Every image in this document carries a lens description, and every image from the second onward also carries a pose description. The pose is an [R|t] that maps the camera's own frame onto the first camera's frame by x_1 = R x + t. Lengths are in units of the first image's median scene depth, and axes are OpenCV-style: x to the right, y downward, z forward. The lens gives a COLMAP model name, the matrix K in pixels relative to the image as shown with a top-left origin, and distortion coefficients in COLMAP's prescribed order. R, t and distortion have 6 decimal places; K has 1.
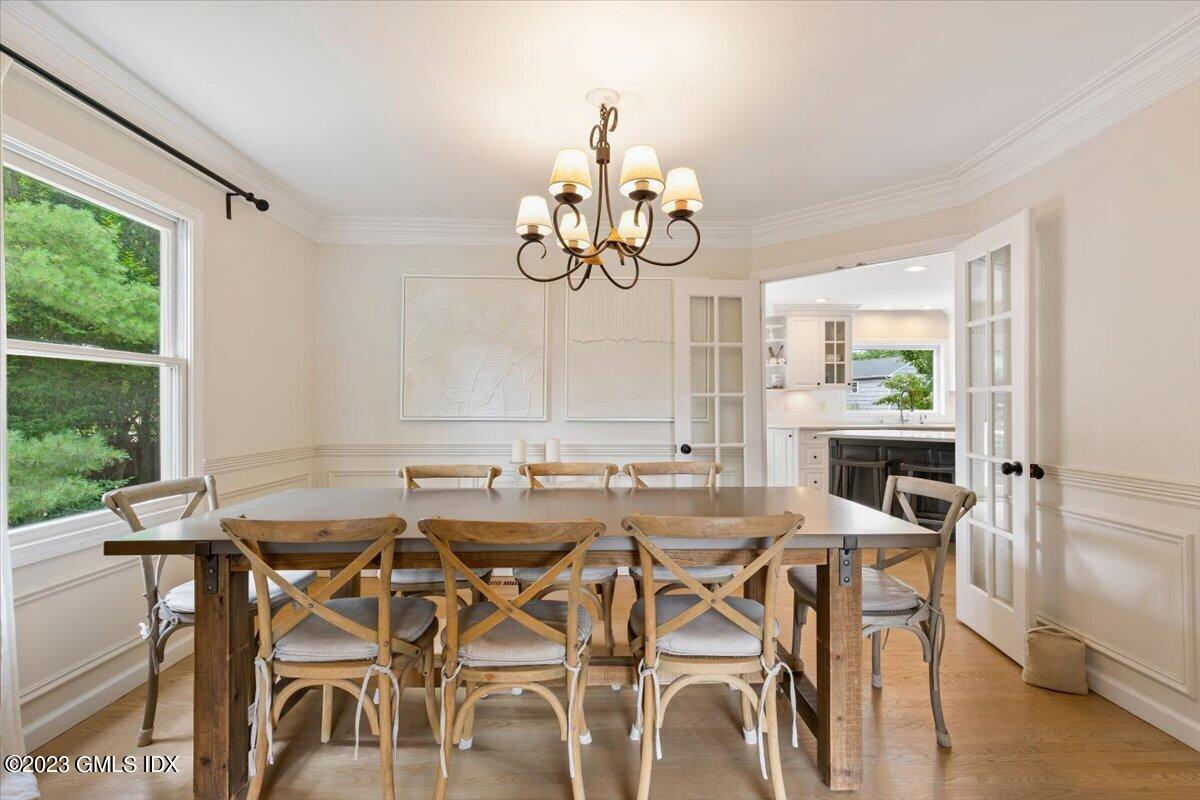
lens RADIAL K [[547.6, 0, 611.3], [0, 547.6, 405.7], [0, 0, 1]] dist [0.011677, -0.001504]
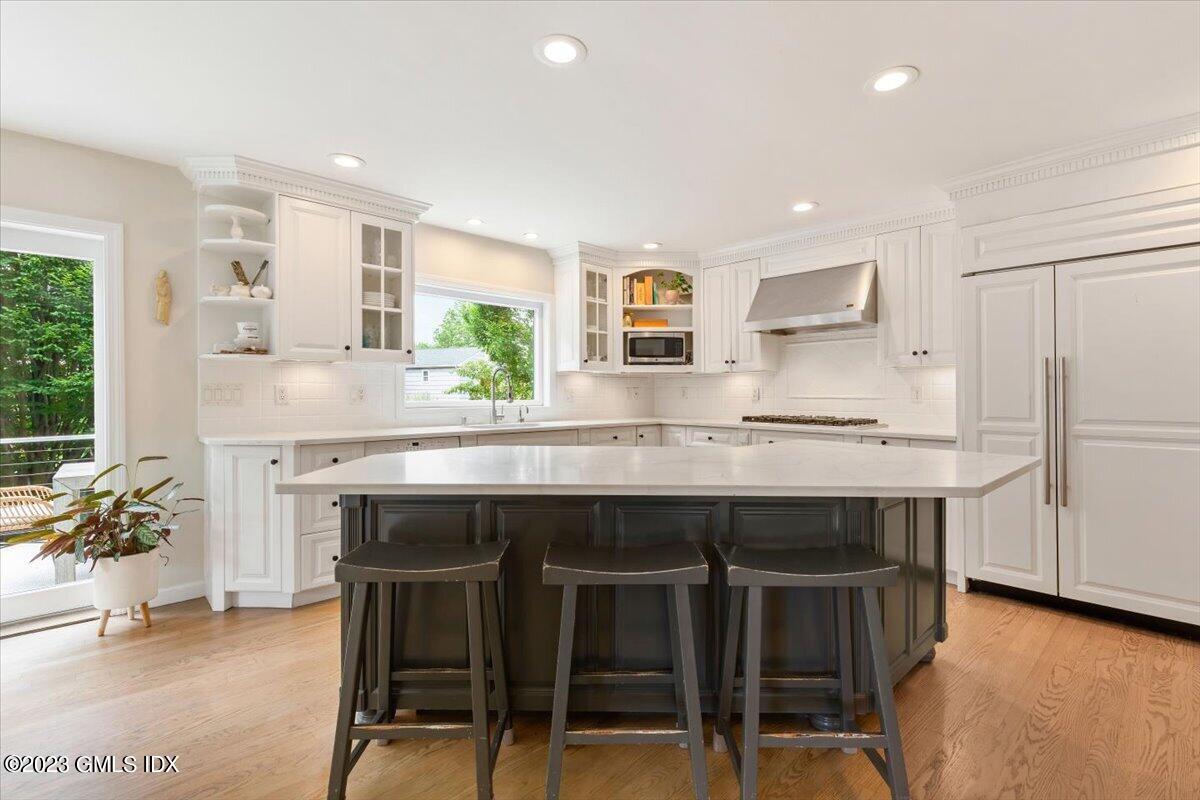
lens RADIAL K [[547.6, 0, 601.3], [0, 547.6, 390.1], [0, 0, 1]] dist [0.011677, -0.001504]
pose [[0.747970, 0.005252, 0.663712, 0.220115], [0.001221, 0.999956, -0.009289, 0.002581], [-0.663731, 0.007758, 0.747931, 0.480025]]
